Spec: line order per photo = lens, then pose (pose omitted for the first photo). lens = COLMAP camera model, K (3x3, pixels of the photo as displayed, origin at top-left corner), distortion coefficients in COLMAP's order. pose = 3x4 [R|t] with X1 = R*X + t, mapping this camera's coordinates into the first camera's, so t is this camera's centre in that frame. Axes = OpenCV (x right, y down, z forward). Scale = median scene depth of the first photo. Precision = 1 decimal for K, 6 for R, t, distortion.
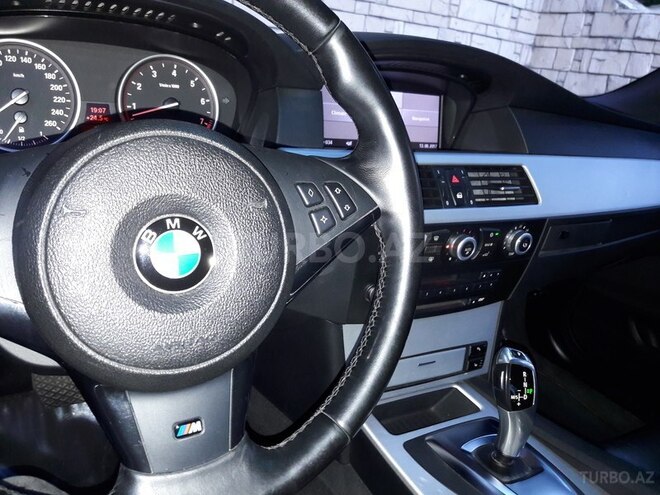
lens RADIAL K [[544.5, 0, 329.8], [0, 544.5, 246.3], [0, 0, 1]] dist [0.031629, -0.053083]
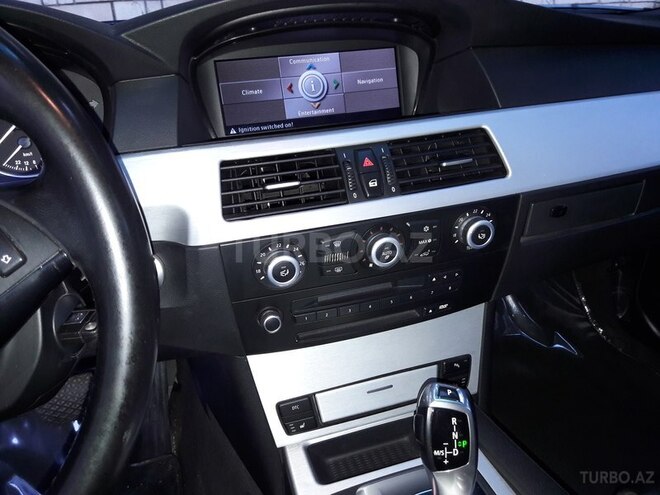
lens RADIAL K [[544.5, 0, 330.2], [0, 544.5, 248.7], [0, 0, 1]] dist [0.031629, -0.053083]
pose [[0.965373, -0.078637, -0.248741, 0.337038], [0.095246, 0.993909, 0.055438, -0.046136], [0.242866, -0.077210, 0.966982, 0.223872]]
